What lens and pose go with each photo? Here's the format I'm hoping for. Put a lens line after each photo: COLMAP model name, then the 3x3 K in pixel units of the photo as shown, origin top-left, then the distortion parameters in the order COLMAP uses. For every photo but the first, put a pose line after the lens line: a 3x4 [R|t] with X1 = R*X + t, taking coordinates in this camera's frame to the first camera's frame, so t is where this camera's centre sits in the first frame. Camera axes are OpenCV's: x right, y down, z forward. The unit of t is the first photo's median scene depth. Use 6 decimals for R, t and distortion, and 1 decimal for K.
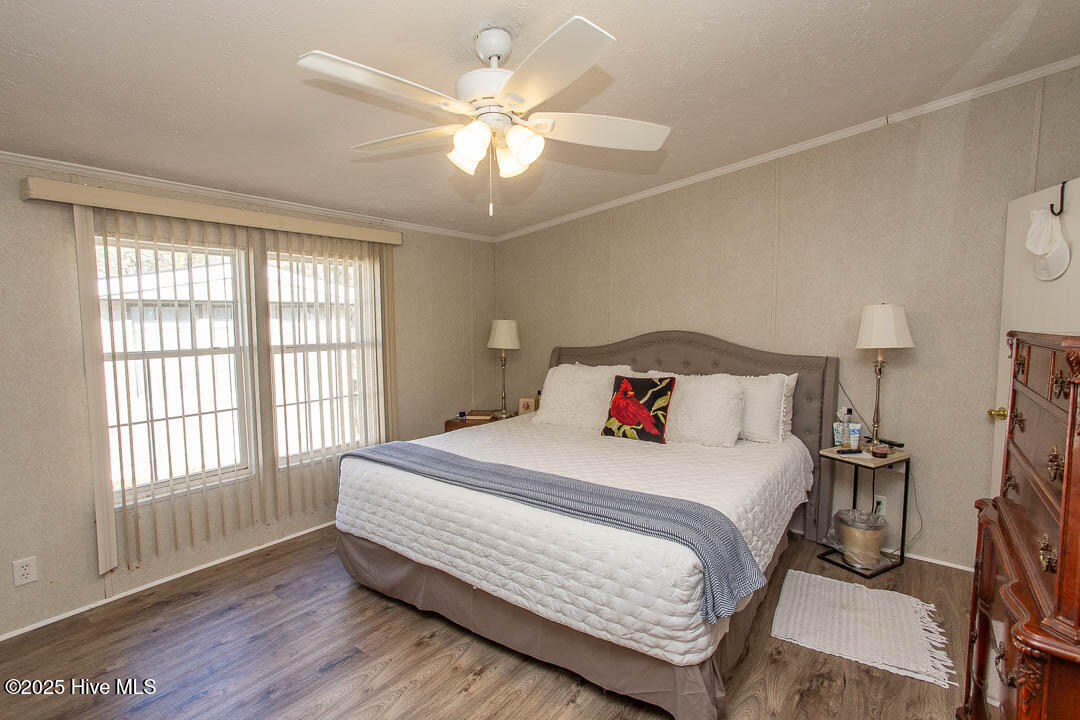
lens RADIAL K [[521.3, 0, 538.2], [0, 521.3, 355.1], [0, 0, 1]] dist [-0.056489, 0.036245]
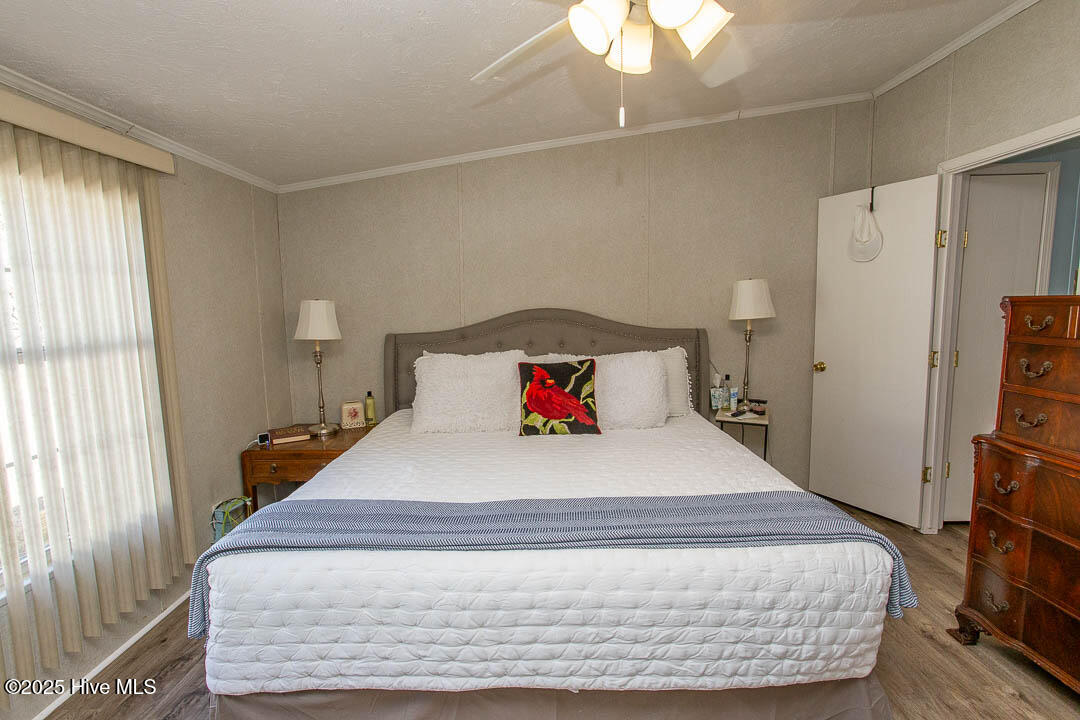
lens RADIAL K [[521.3, 0, 538.2], [0, 521.3, 355.1], [0, 0, 1]] dist [-0.056489, 0.036245]
pose [[0.802056, -0.073520, 0.592706, -0.347283], [0.054967, 0.997269, 0.049321, -0.013585], [-0.594714, -0.006979, 0.803907, 0.329211]]
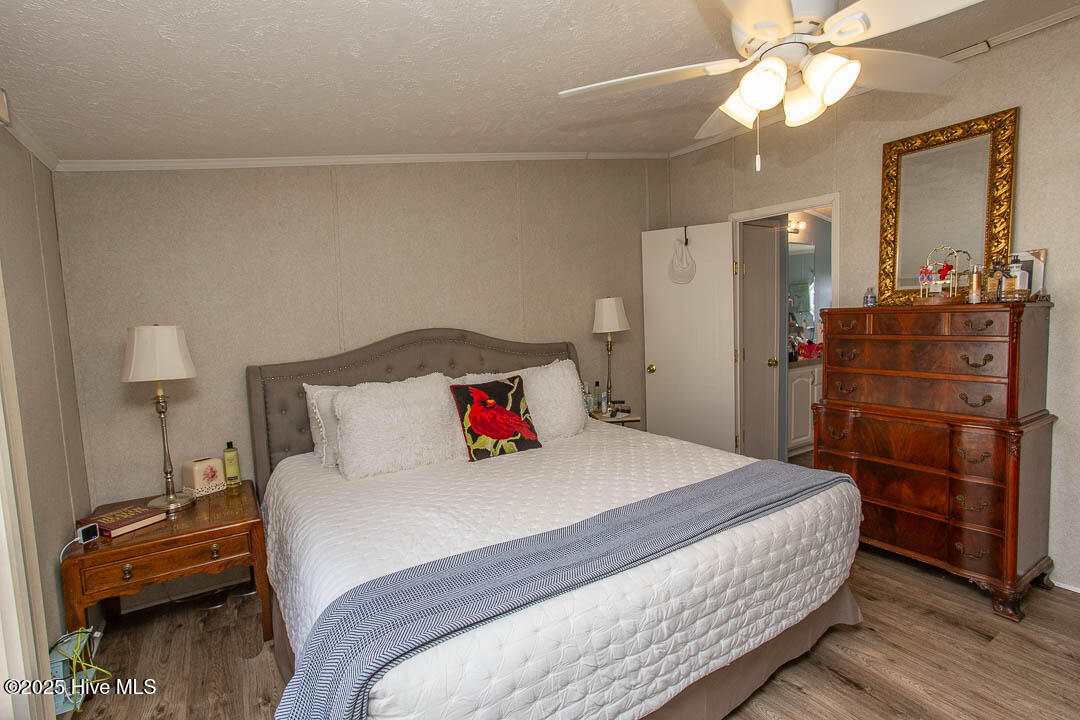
lens RADIAL K [[521.3, 0, 538.2], [0, 521.3, 355.1], [0, 0, 1]] dist [-0.056489, 0.036245]
pose [[0.350888, -0.086254, 0.932437, -0.576166], [0.097506, 0.993701, 0.055229, -0.040175], [-0.931327, 0.071539, 0.357088, 0.635613]]
